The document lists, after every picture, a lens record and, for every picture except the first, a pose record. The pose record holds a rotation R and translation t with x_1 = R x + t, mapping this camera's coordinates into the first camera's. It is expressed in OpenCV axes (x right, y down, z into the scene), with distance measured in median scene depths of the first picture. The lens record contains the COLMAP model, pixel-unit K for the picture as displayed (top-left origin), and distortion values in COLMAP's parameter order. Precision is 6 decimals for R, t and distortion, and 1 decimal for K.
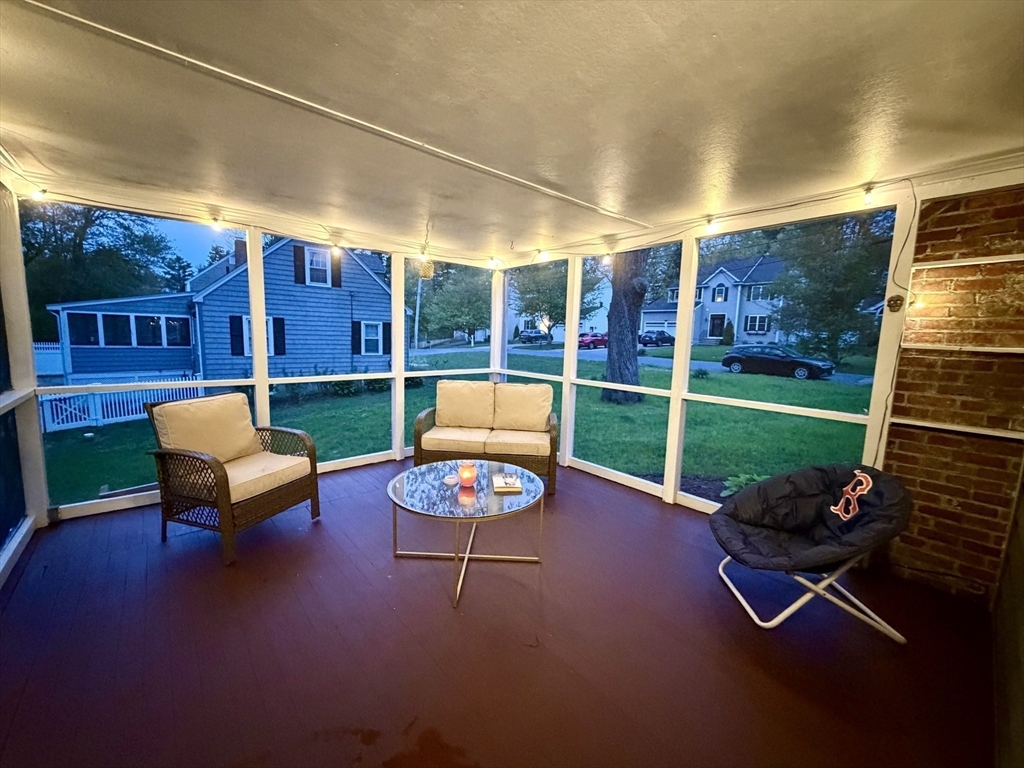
lens RADIAL K [[409.7, 0, 512.0], [0, 409.7, 384.0], [0, 0, 1]] dist [0.000064, 0.000024]
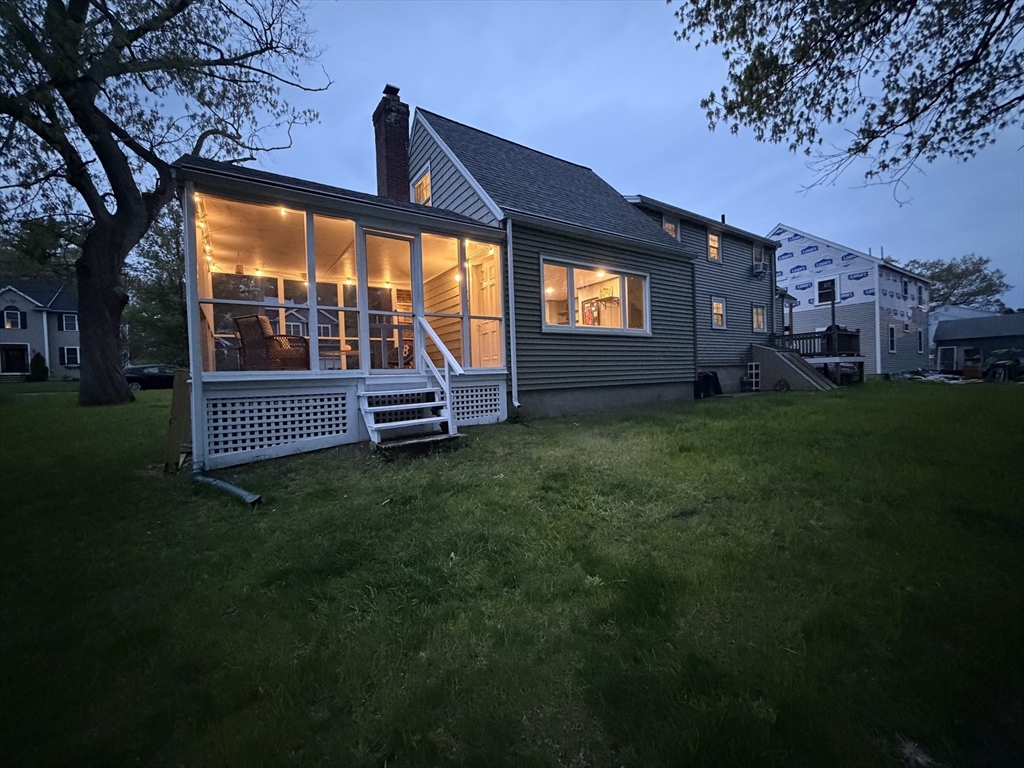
lens RADIAL K [[409.7, 0, 512.0], [0, 409.7, 384.0], [0, 0, 1]] dist [0.000064, 0.000024]
pose [[0.121698, -0.045831, 0.991508, -0.324996], [0.155393, 0.987495, 0.026572, 0.065374], [-0.980328, 0.150840, 0.127298, -0.068342]]
